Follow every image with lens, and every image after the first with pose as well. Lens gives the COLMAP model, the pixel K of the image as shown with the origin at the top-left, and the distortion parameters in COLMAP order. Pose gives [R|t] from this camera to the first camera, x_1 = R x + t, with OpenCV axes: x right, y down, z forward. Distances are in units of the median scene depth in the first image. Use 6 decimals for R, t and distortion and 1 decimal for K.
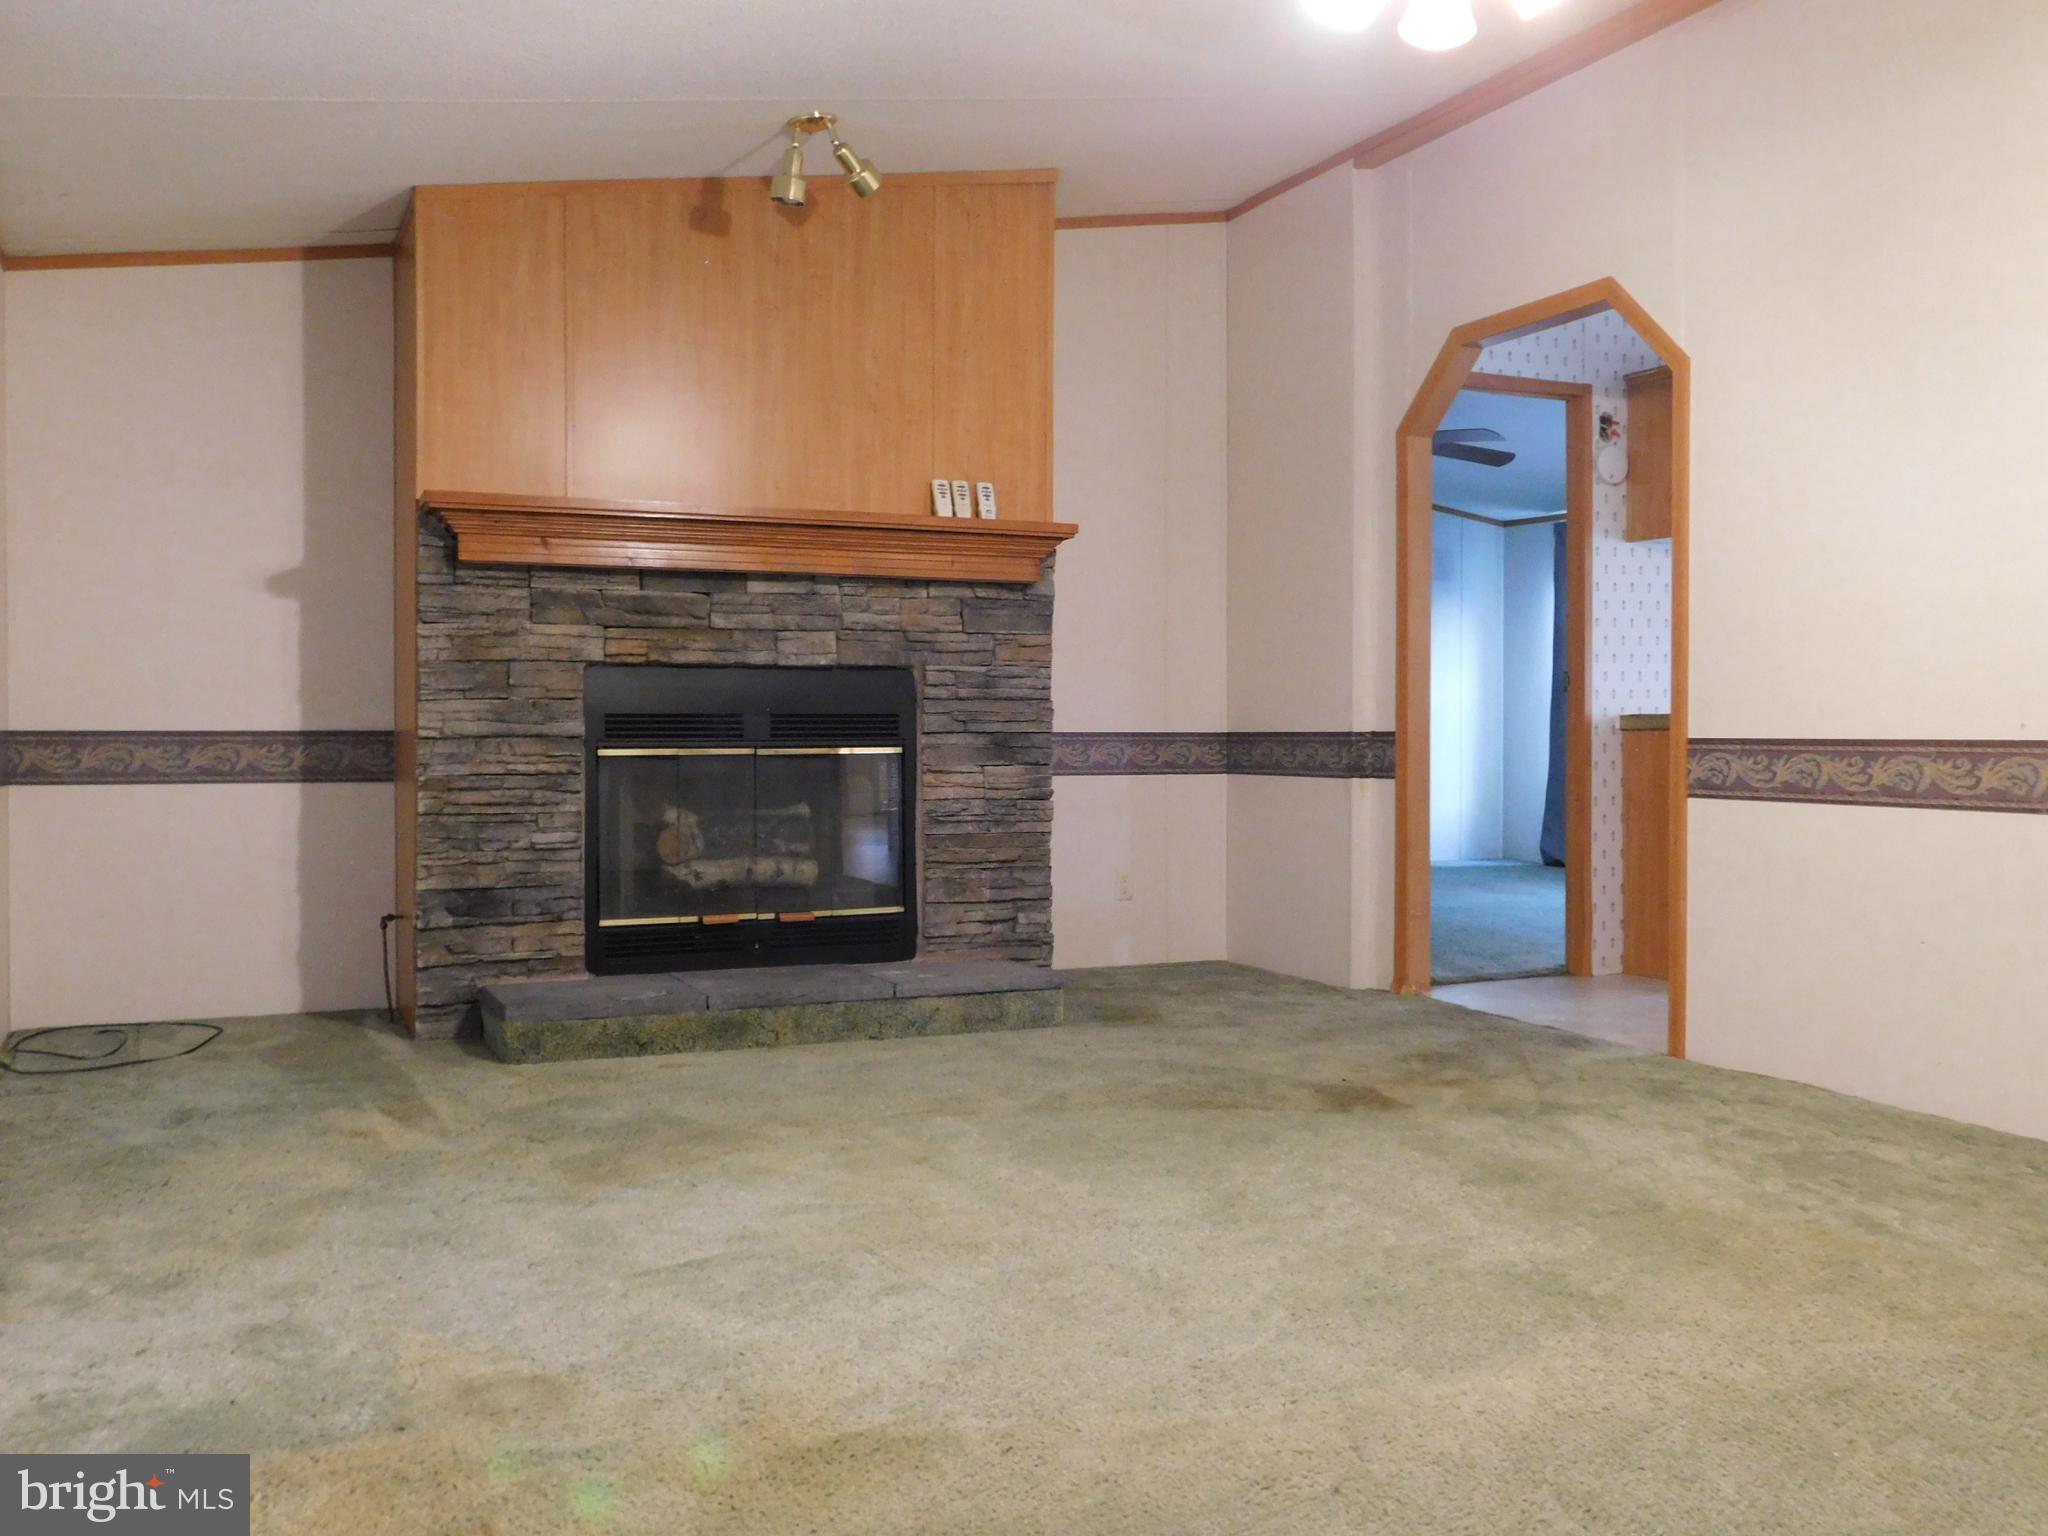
lens RADIAL K [[1792.2, 0, 1020.4], [0, 1792.2, 761.8], [0, 0, 1]] dist [-0.017817, 0.008946]
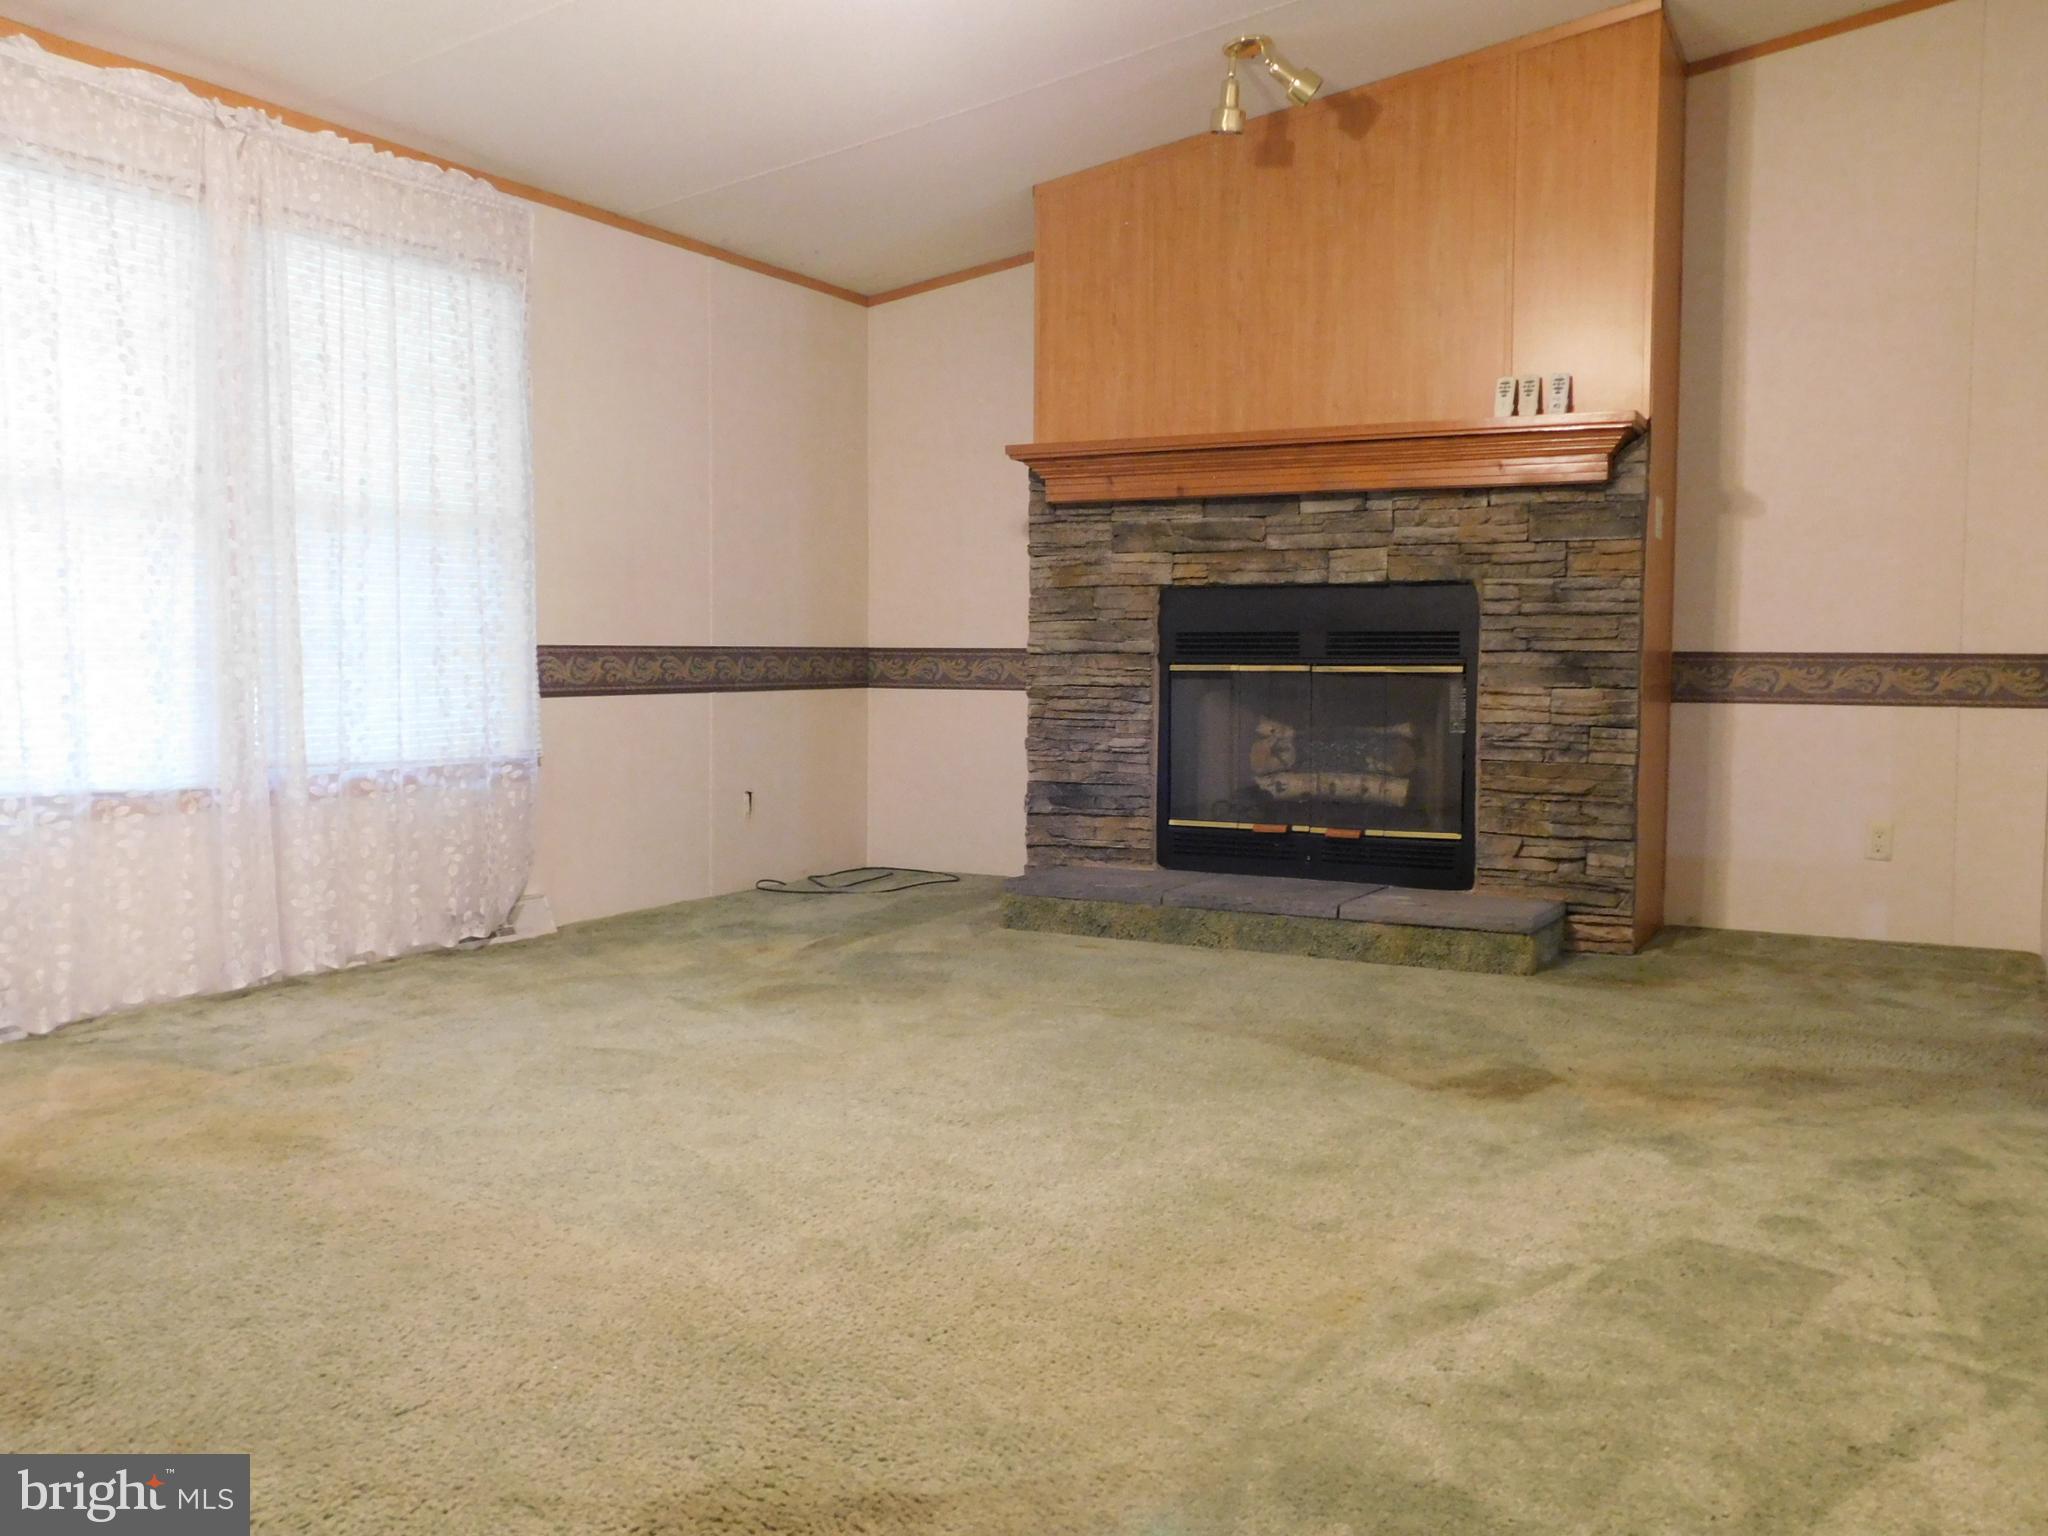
lens RADIAL K [[1792.2, 0, 1018.9], [0, 1792.2, 770.1], [0, 0, 1]] dist [-0.017817, 0.008946]
pose [[0.602879, 0.055666, -0.795888, 0.570943], [-0.017337, 0.998242, 0.056686, -0.003083], [0.797644, -0.020376, 0.602784, 0.249289]]
